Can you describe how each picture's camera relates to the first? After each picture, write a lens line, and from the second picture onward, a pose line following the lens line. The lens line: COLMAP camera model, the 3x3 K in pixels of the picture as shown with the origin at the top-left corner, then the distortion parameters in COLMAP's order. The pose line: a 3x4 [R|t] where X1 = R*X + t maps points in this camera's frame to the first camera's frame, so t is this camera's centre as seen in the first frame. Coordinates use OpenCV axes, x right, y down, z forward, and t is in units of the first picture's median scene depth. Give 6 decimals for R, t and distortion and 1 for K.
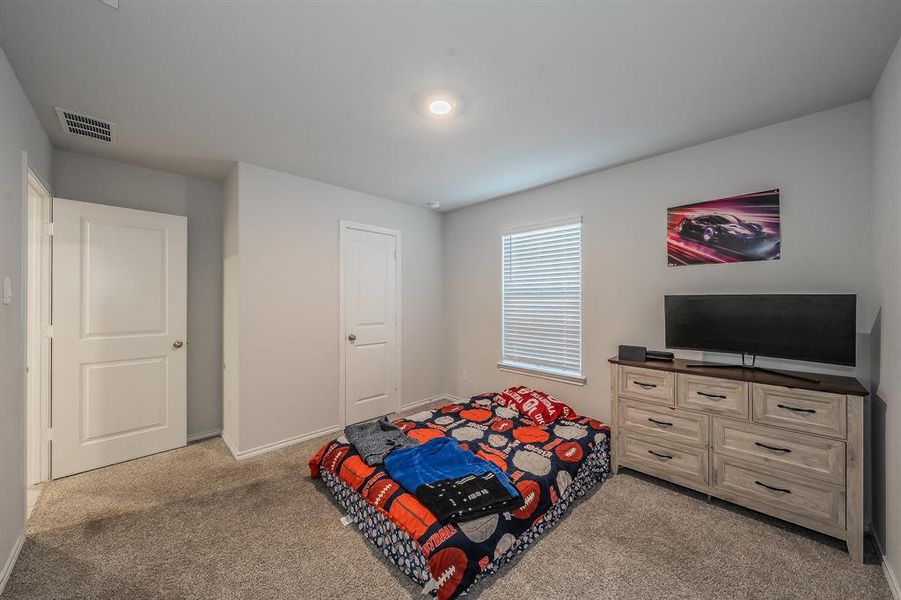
lens RADIAL K [[322.4, 0, 451.9], [0, 322.4, 298.0], [0, 0, 1]] dist [-0.001597, -0.000067]
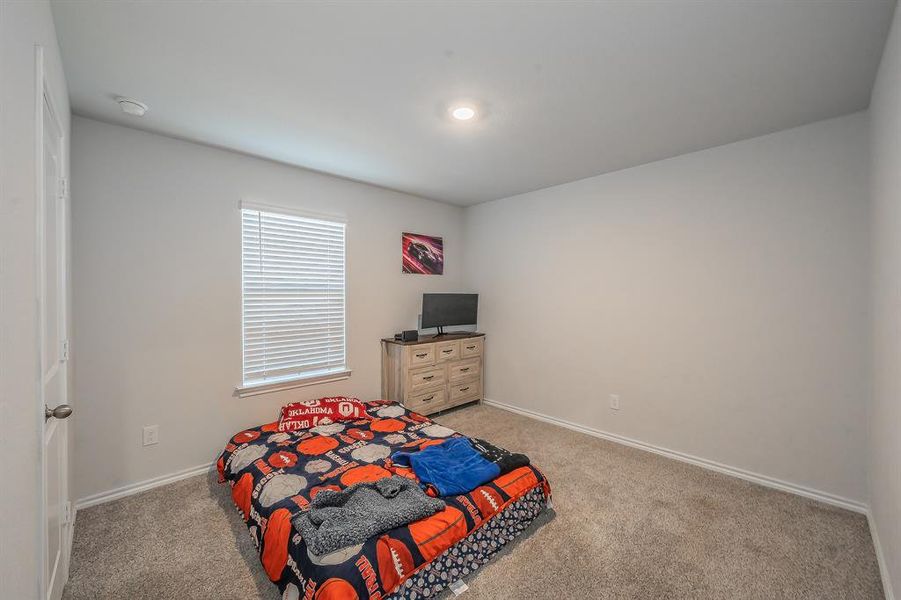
lens RADIAL K [[349.7, 0, 447.9], [0, 349.7, 296.3], [0, 0, 1]] dist [-0.000860, -0.000123]
pose [[0.023303, -0.003281, 0.999723, -0.896016], [-0.000467, 0.999994, 0.003292, -0.001039], [-0.999728, -0.000544, 0.023301, 0.784976]]
